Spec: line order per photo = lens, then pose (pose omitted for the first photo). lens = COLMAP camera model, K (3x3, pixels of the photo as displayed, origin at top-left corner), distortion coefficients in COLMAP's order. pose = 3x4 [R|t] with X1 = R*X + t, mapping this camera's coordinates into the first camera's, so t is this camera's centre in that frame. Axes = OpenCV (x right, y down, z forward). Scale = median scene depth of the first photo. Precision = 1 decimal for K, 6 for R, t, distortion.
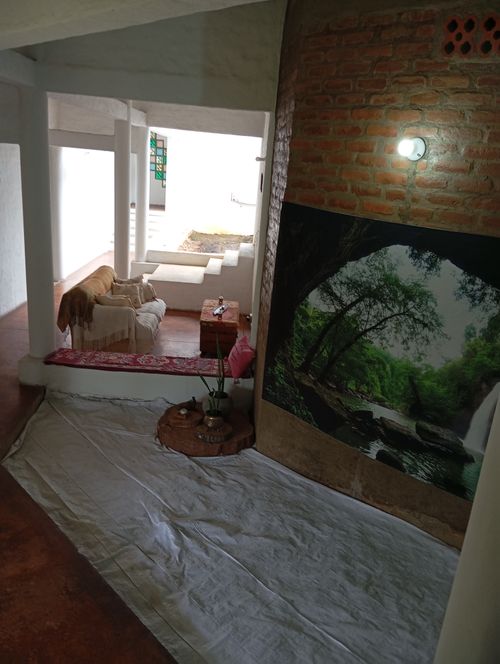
lens RADIAL K [[539.0, 0, 254.2], [0, 539.0, 334.4], [0, 0, 1]] dist [0.073764, -0.145866]
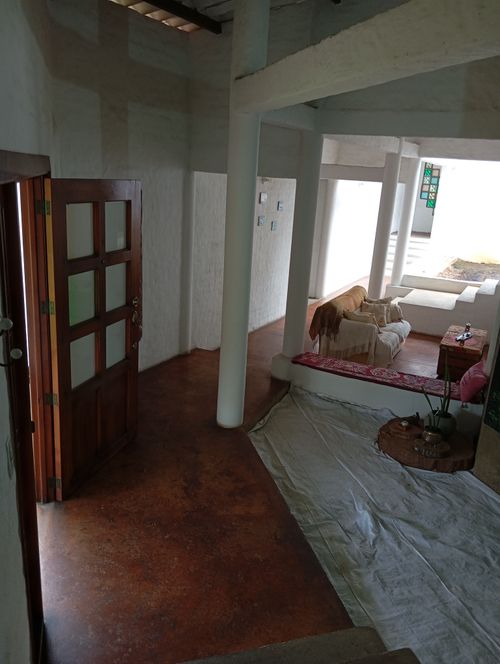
lens RADIAL K [[539.0, 0, 247.4], [0, 539.0, 333.4], [0, 0, 1]] dist [0.073764, -0.145866]
pose [[0.877432, 0.105937, -0.467857, 0.072799], [-0.129704, 0.991375, -0.018772, 0.026649], [0.461833, 0.077154, 0.883605, -0.087770]]
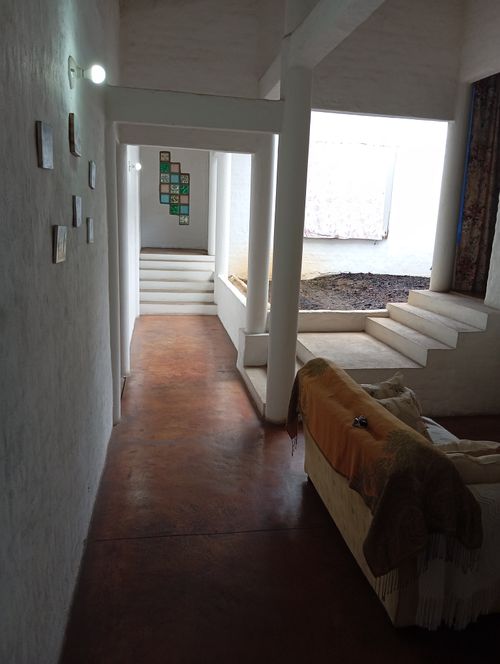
lens RADIAL K [[539.0, 0, 250.7], [0, 539.0, 330.5], [0, 0, 1]] dist [0.073764, -0.145866]
pose [[0.986918, -0.077170, 0.141551, -0.595624], [0.089875, 0.992262, -0.085671, -0.172840], [-0.133845, 0.097272, 0.986217, 0.840042]]
